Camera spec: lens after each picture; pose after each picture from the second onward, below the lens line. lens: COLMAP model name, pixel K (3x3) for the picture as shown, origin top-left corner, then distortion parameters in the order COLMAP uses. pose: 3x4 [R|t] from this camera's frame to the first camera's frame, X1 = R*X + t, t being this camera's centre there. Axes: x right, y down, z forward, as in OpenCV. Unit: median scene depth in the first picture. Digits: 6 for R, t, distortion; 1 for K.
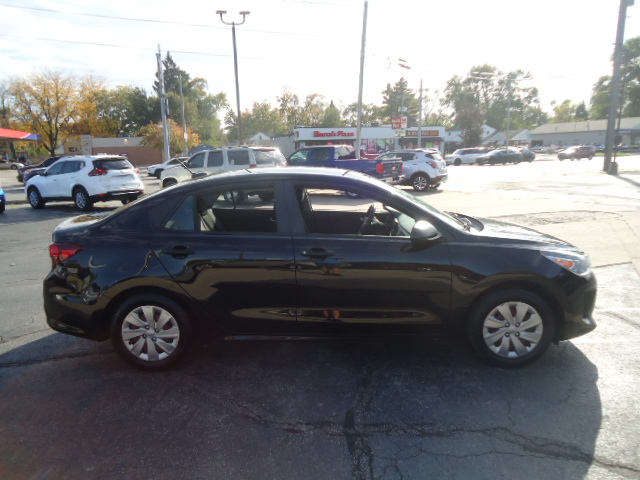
lens RADIAL K [[484.9, 0, 320.0], [0, 484.9, 240.0], [0, 0, 1]] dist [-0.004559, 0.002505]
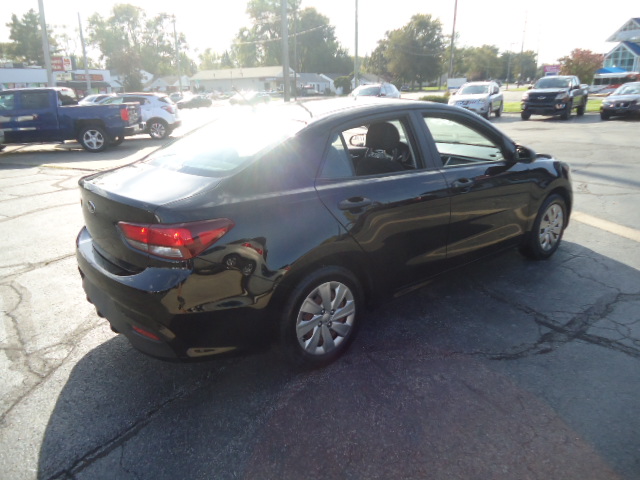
lens RADIAL K [[484.9, 0, 320.0], [0, 484.9, 240.0], [0, 0, 1]] dist [-0.004559, 0.002505]
pose [[0.744687, -0.194758, 0.638366, -0.074907], [0.130152, 0.980490, 0.147307, -0.003693], [-0.654600, -0.026613, 0.755506, 0.039908]]
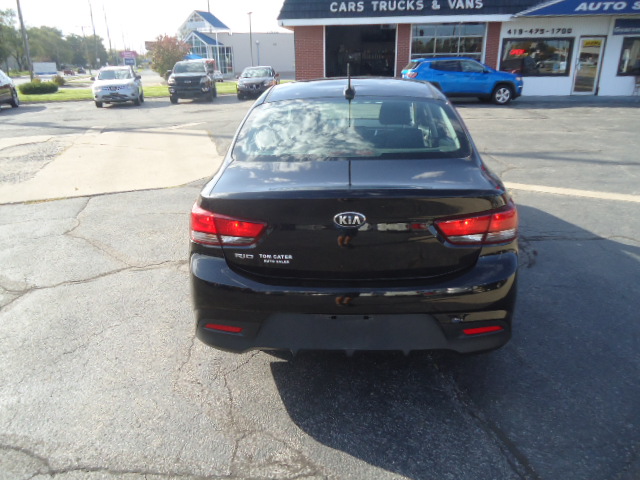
lens RADIAL K [[484.9, 0, 320.0], [0, 484.9, 240.0], [0, 0, 1]] dist [-0.004559, 0.002505]
pose [[-0.012733, -0.320594, 0.947131, -0.105002], [0.203926, 0.926468, 0.316342, -0.017739], [-0.978904, 0.197172, 0.053581, 0.114046]]
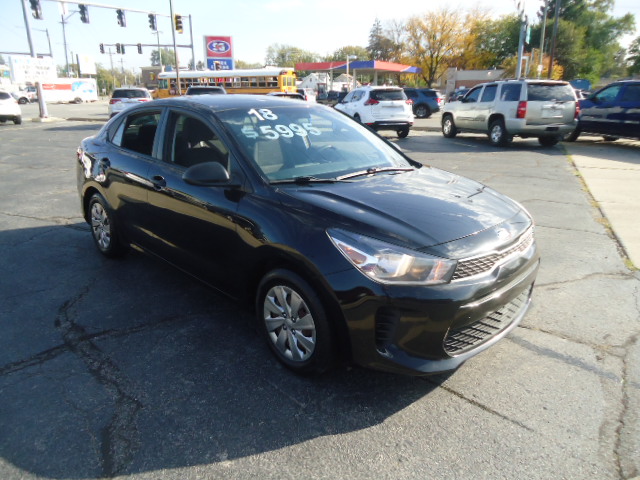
lens RADIAL K [[484.9, 0, 320.0], [0, 484.9, 240.0], [0, 0, 1]] dist [-0.004559, 0.002505]
pose [[0.703313, 0.234013, -0.671260, 0.082018], [-0.147383, 0.971748, 0.184348, -0.007793], [0.695435, -0.030722, 0.717932, 0.044806]]
